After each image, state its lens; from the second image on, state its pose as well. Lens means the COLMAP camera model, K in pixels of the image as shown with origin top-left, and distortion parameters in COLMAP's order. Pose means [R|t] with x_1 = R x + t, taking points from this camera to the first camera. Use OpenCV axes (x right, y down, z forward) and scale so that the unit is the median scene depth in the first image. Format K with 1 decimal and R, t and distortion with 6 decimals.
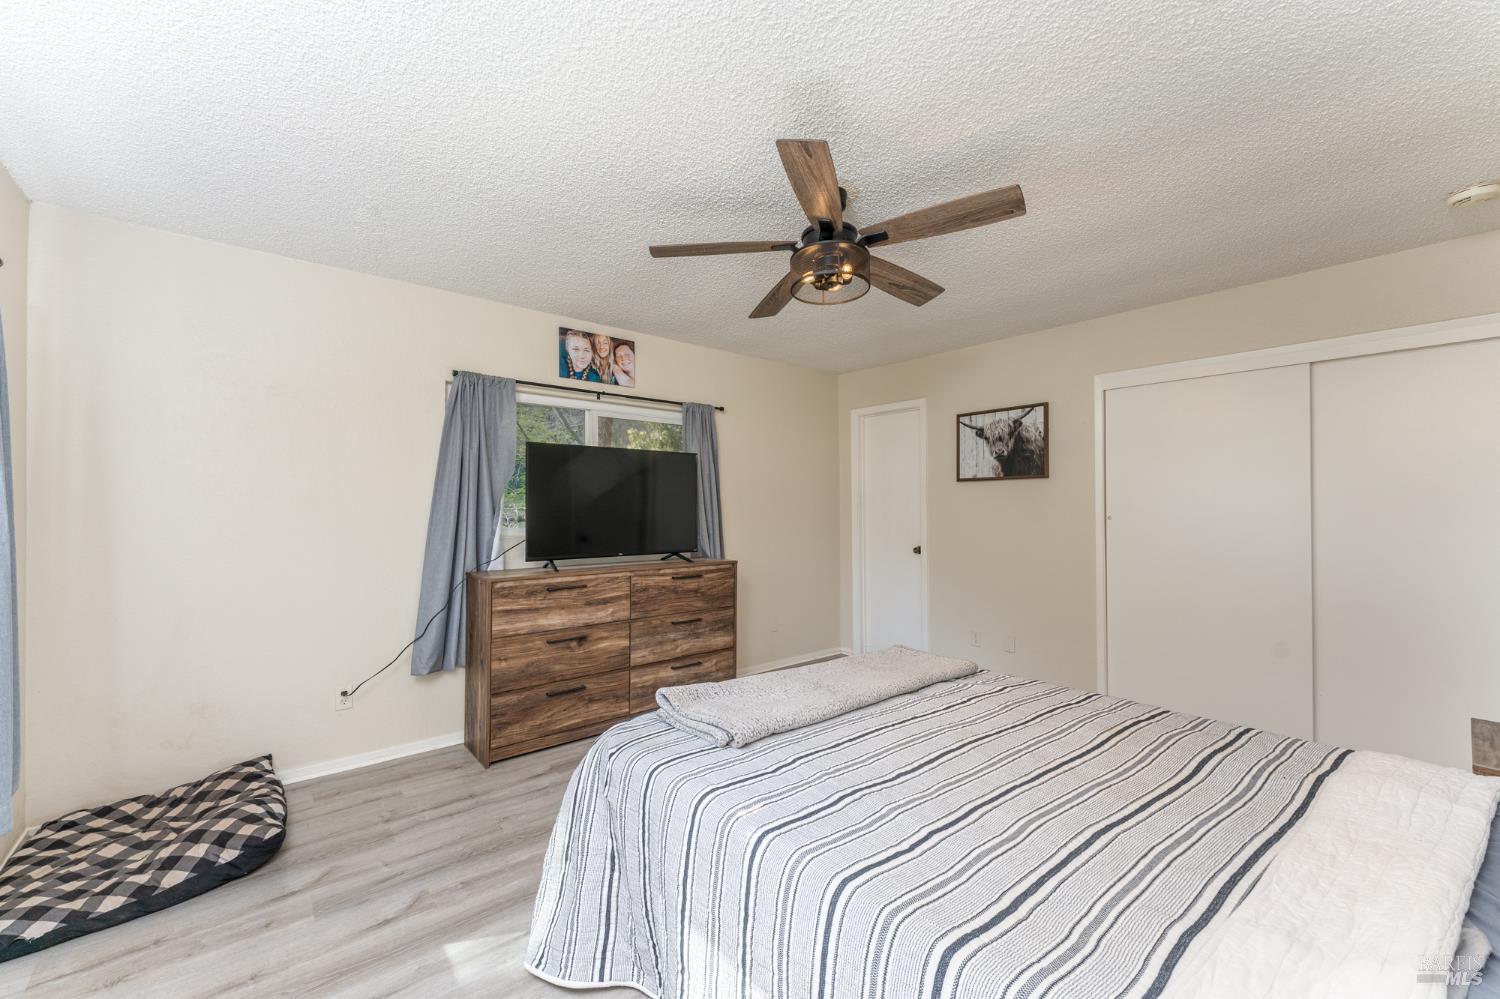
lens RADIAL K [[604.5, 0, 741.0], [0, 604.5, 509.0], [0, 0, 1]] dist [0.005743, -0.002014]
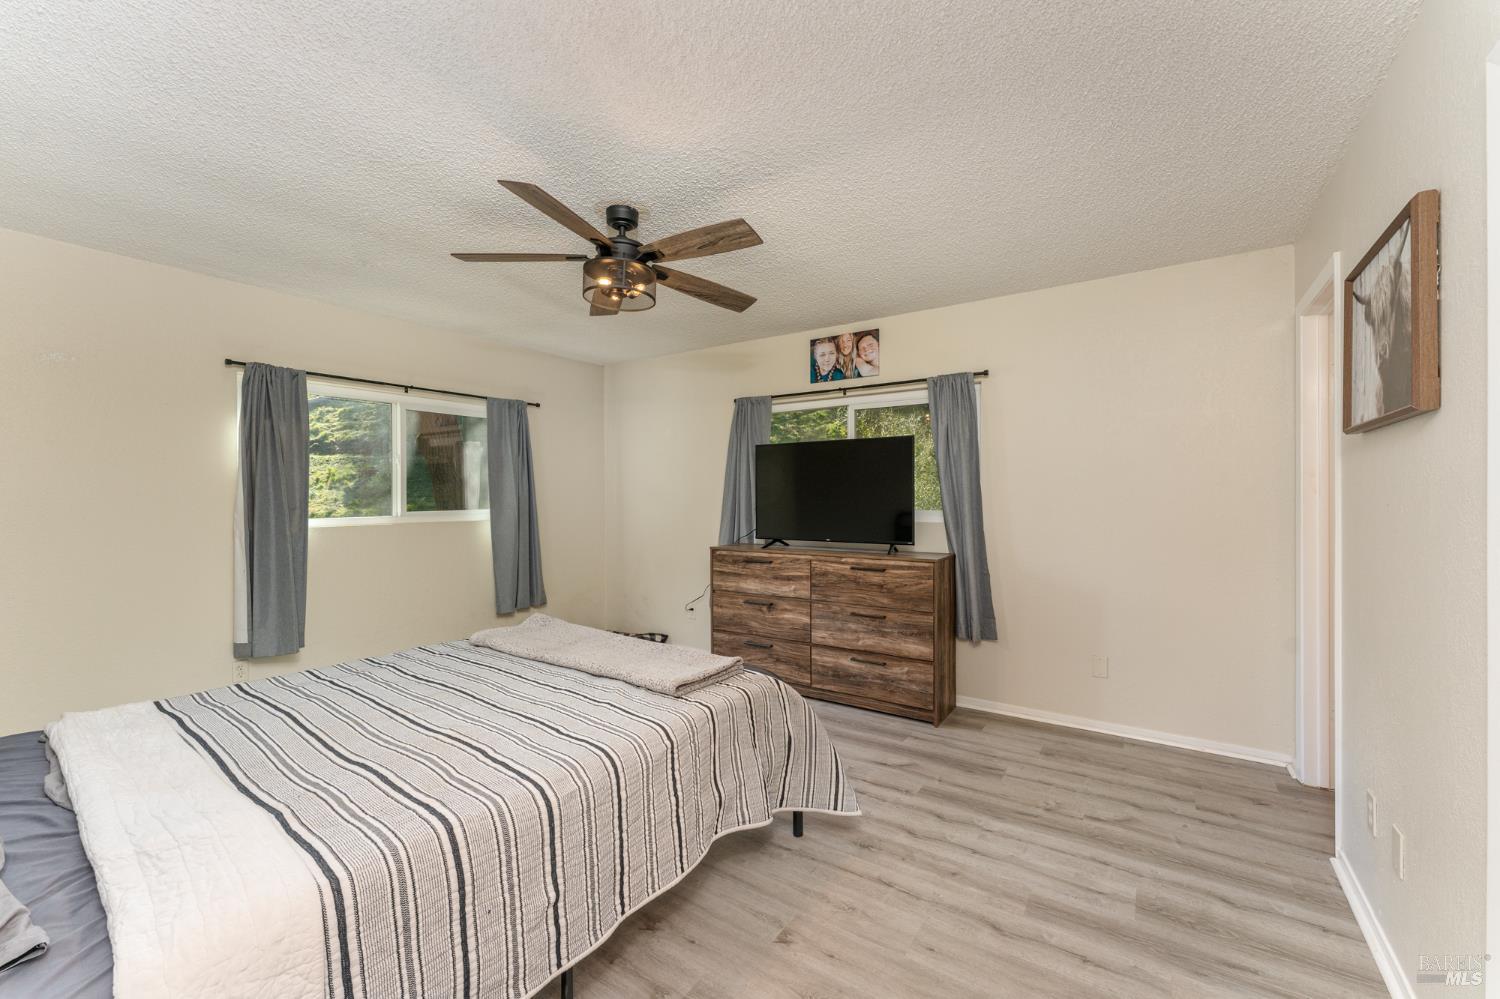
lens RADIAL K [[604.5, 0, 745.8], [0, 604.5, 506.6], [0, 0, 1]] dist [0.005743, -0.002014]
pose [[0.271899, 0.015624, -0.962199, 0.785426], [0.001895, 0.999858, 0.016771, -0.002295], [0.962324, -0.006383, 0.271831, 0.564948]]
